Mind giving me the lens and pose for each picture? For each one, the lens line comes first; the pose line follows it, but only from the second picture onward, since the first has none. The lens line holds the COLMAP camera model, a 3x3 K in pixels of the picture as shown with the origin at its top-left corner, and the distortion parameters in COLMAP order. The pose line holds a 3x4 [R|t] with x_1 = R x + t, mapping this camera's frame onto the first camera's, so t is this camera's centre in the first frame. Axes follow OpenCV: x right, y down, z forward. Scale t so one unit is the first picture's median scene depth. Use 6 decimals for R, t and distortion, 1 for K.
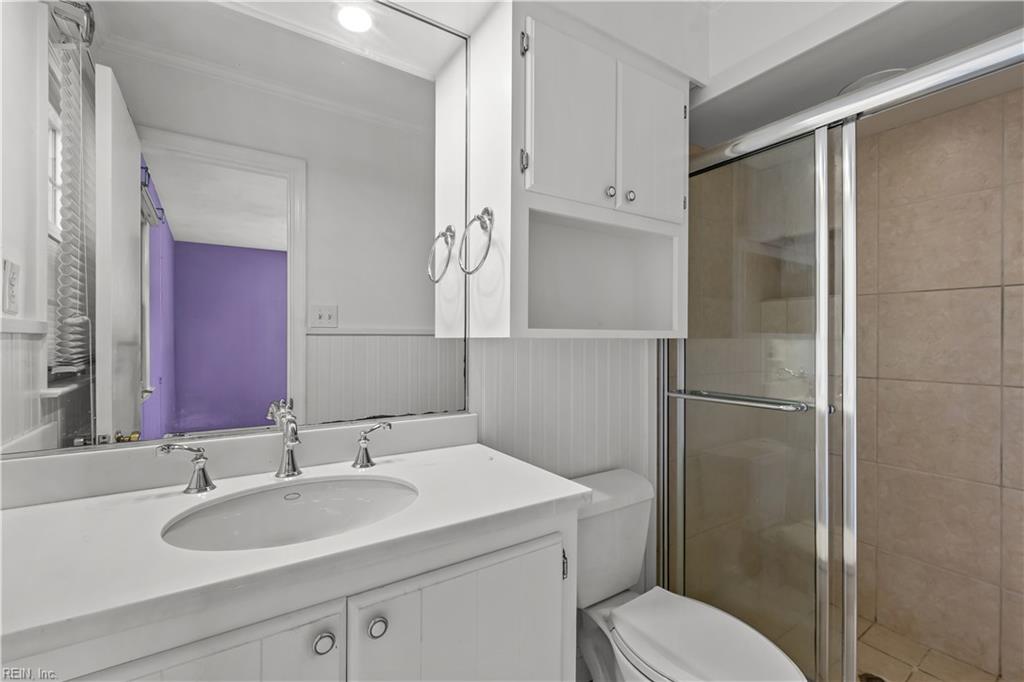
lens RADIAL K [[442.9, 0, 511.5], [0, 442.9, 341.7], [0, 0, 1]] dist [-0.003382, 0.000489]
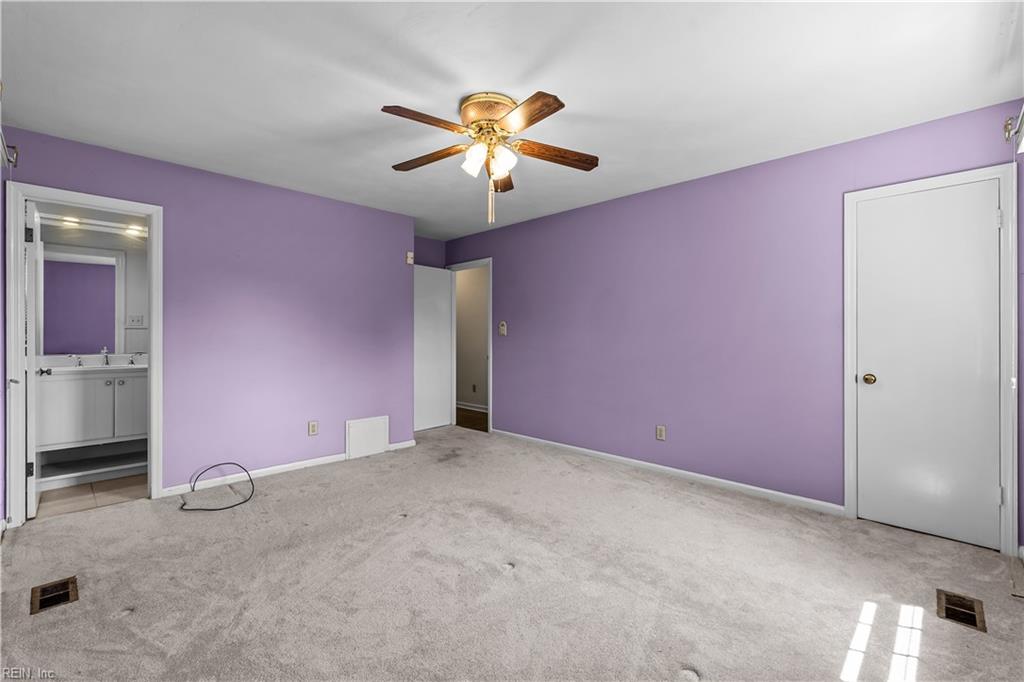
lens RADIAL K [[442.9, 0, 512.6], [0, 442.9, 338.7], [0, 0, 1]] dist [-0.003382, 0.000489]
pose [[0.977163, -0.000435, 0.212492, 2.308896], [0.000646, 0.999999, -0.000927, 0.088850], [-0.212492, 0.001044, 0.977162, -3.784398]]
